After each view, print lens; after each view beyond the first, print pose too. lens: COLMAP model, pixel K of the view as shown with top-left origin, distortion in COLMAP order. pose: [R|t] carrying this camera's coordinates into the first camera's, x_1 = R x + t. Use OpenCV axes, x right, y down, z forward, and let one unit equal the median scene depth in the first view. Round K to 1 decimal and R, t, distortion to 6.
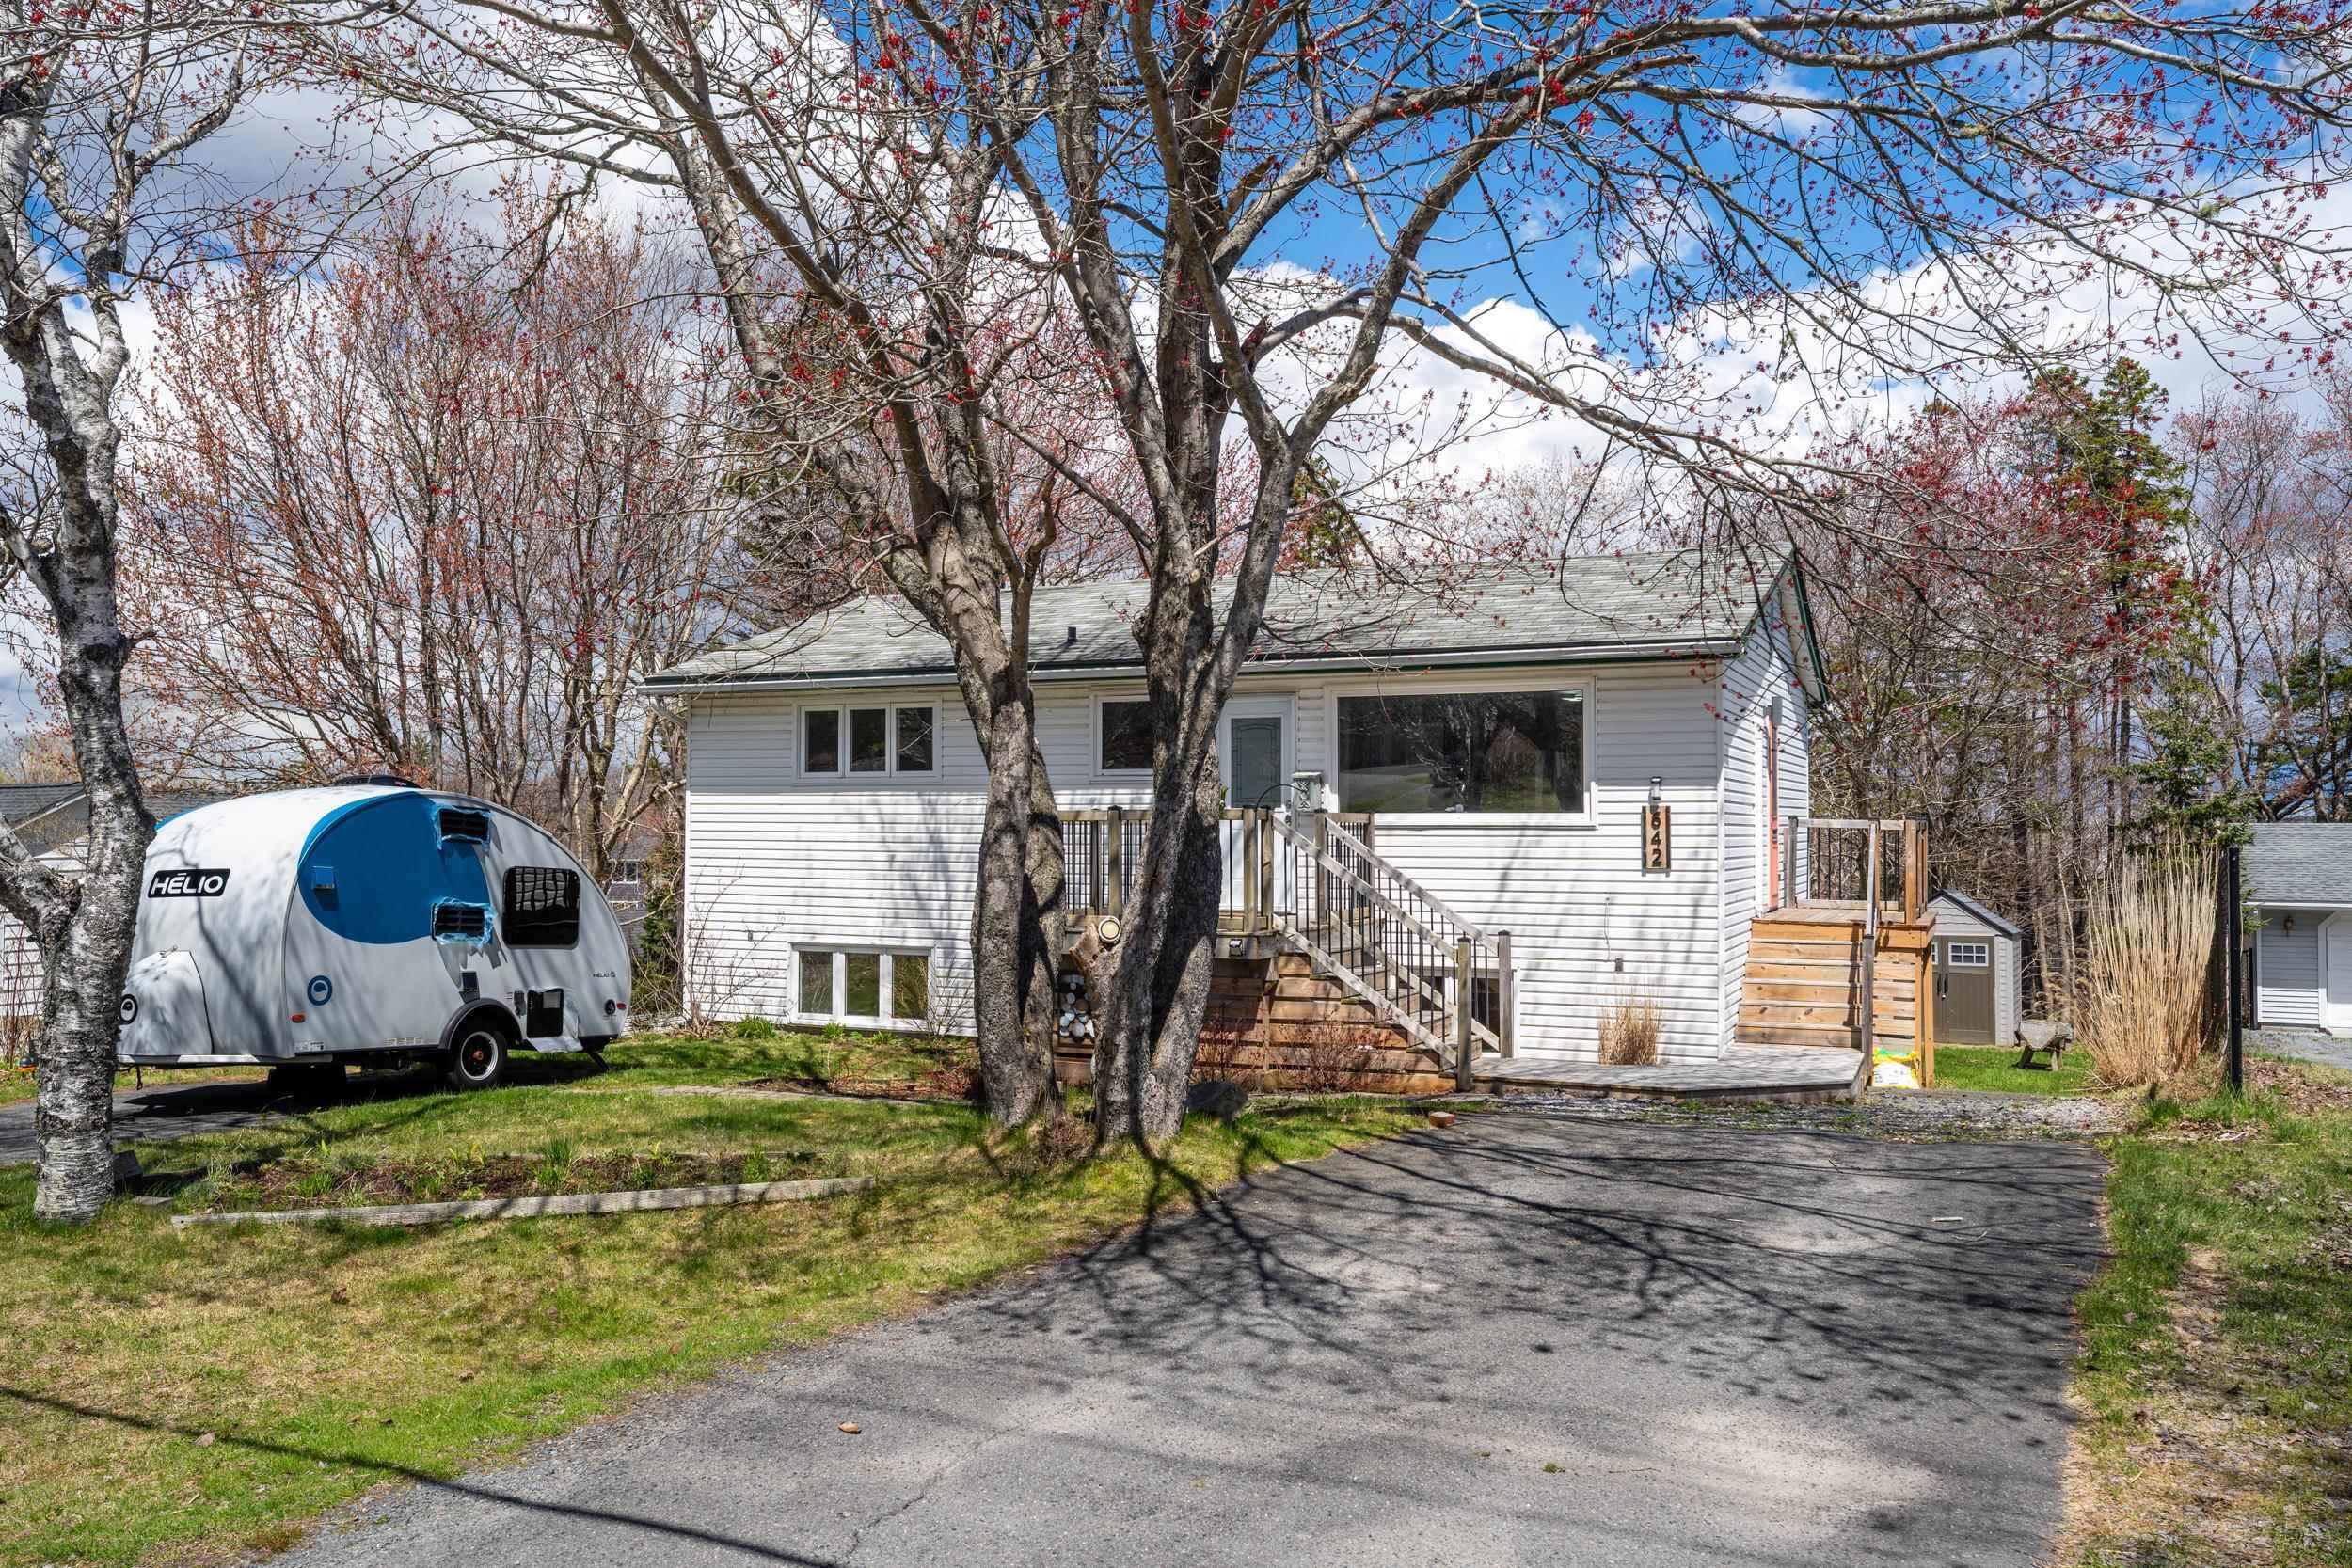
lens RADIAL K [[1719.6, 0, 1176.0], [0, 1719.6, 784.0], [0, 0, 1]] dist [0.002425, -0.000014]
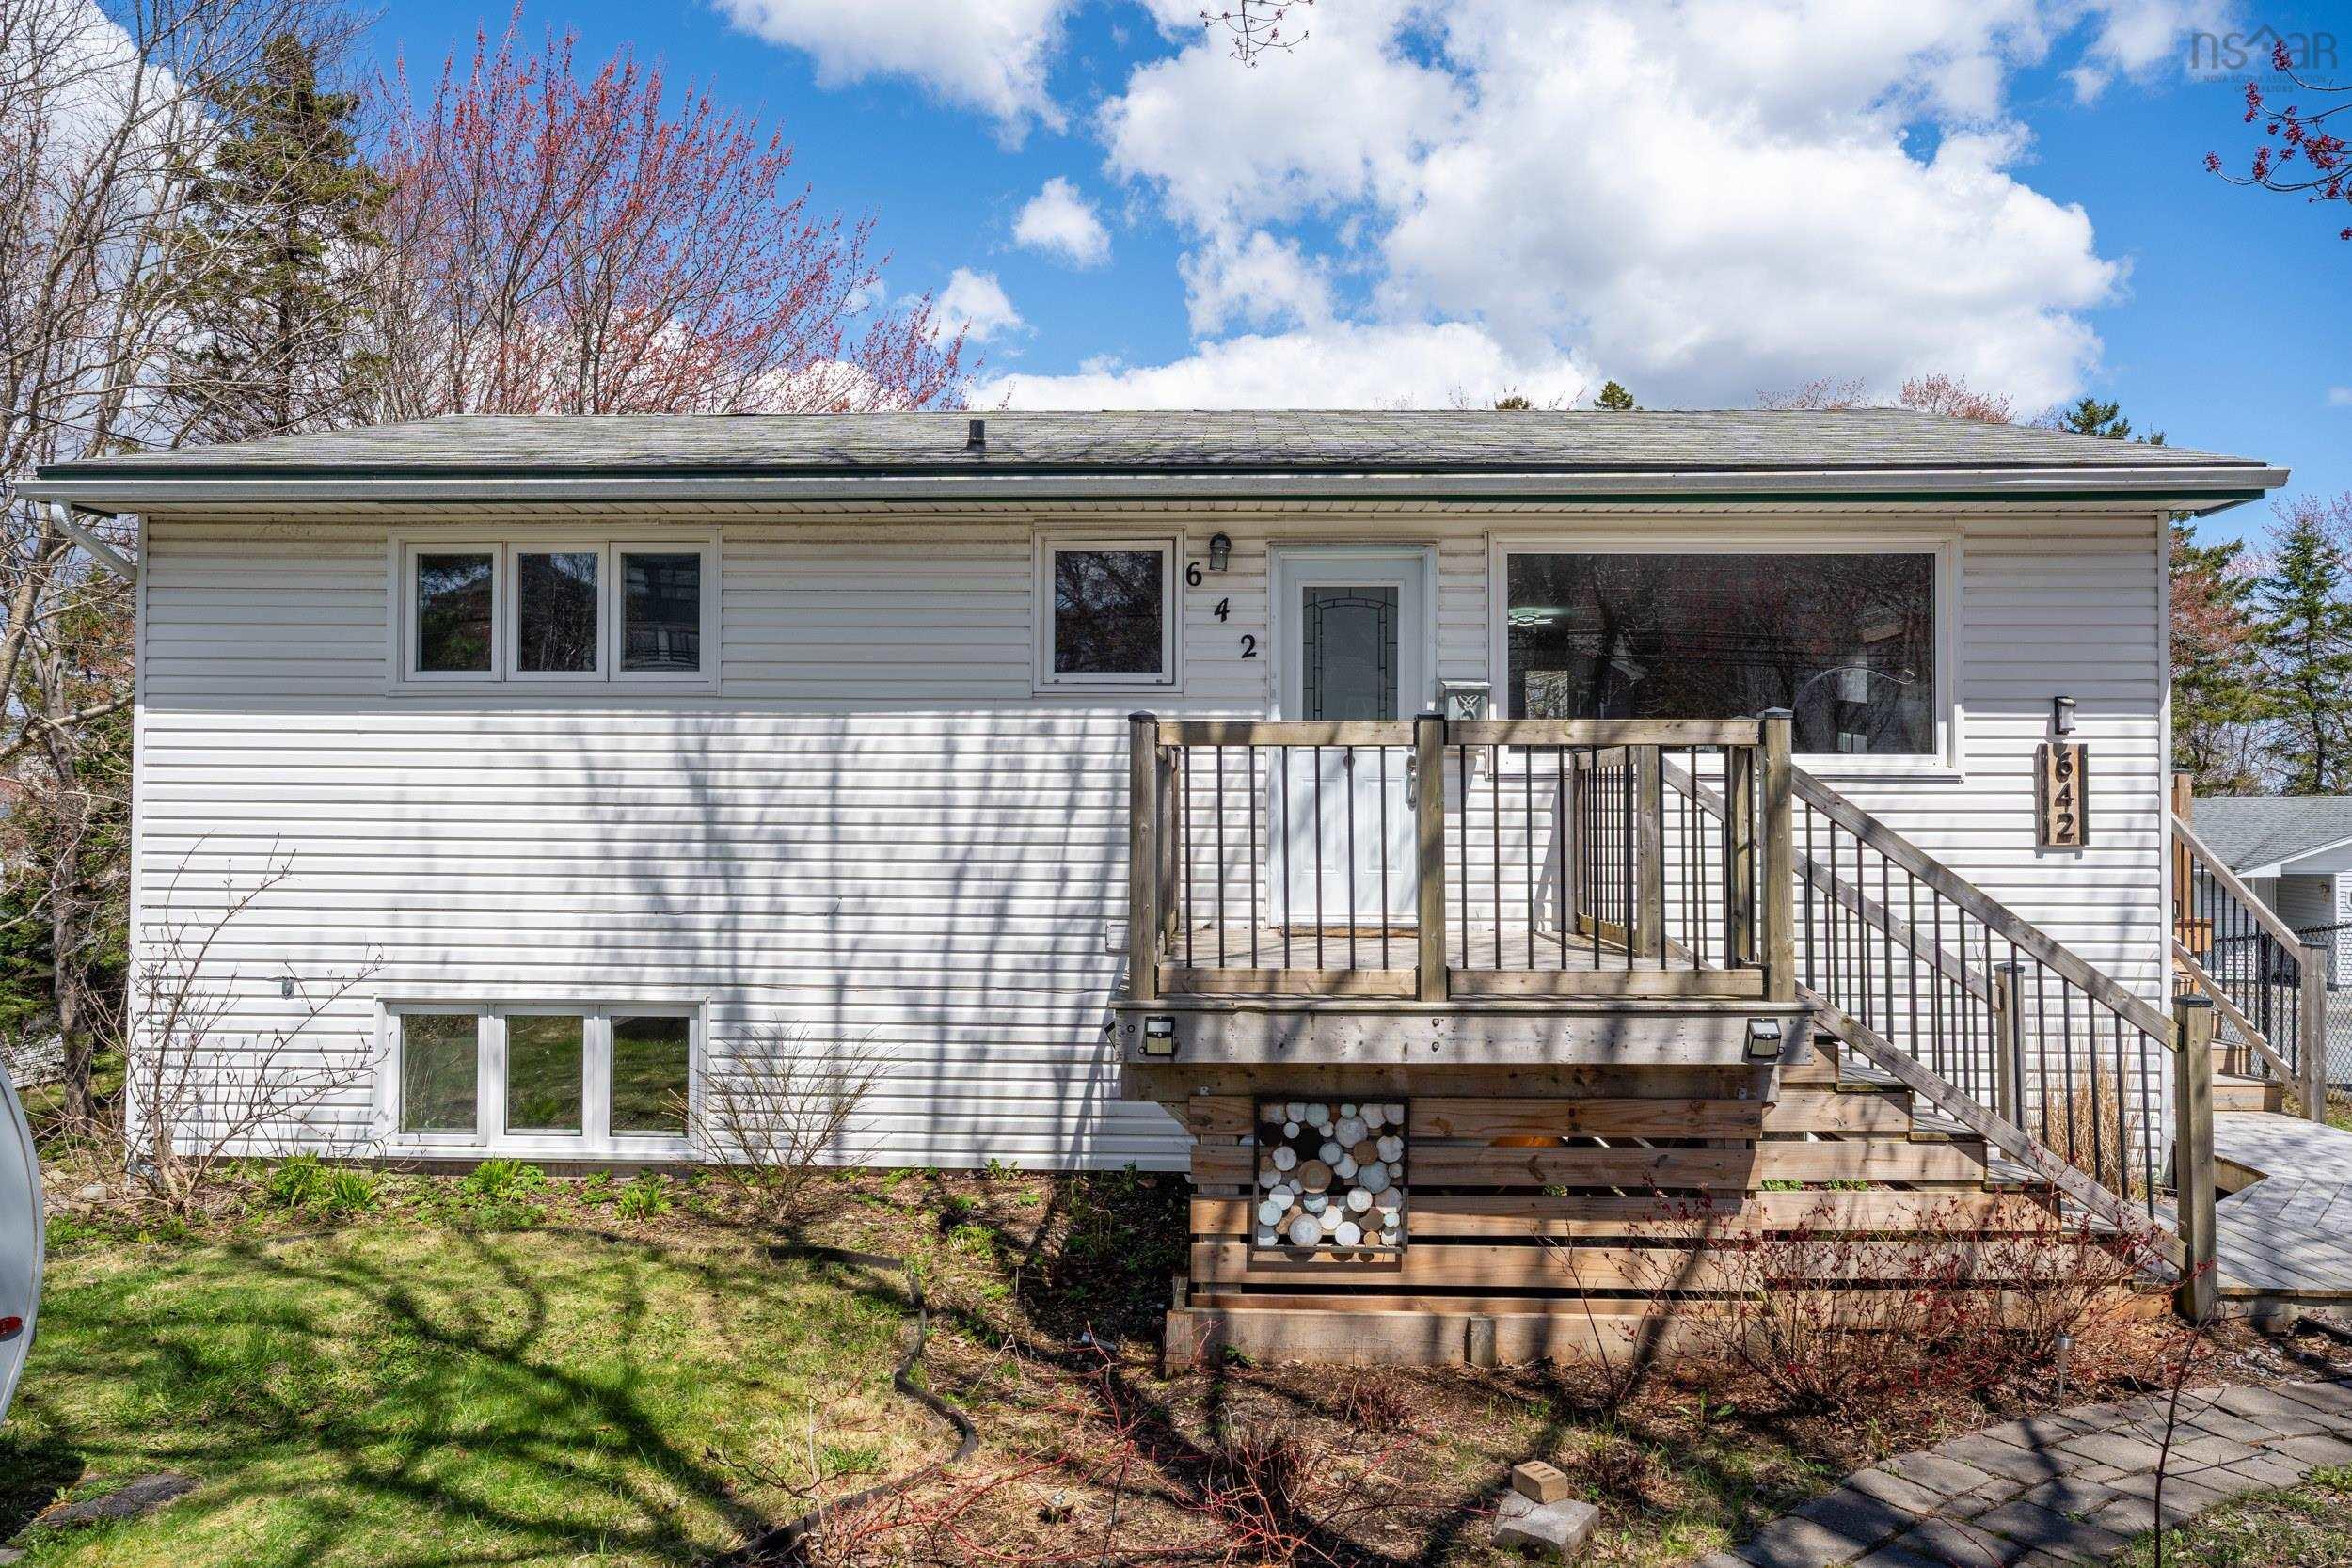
lens RADIAL K [[1438.5, 0, 1176.0], [0, 1438.5, 784.0], [0, 0, 1]] dist [-0.000529, 0.002161]
pose [[0.923844, 0.007138, 0.382702, -0.181098], [-0.011782, 0.999883, 0.009791, 0.021891], [-0.382587, -0.013554, 0.923820, 0.544197]]
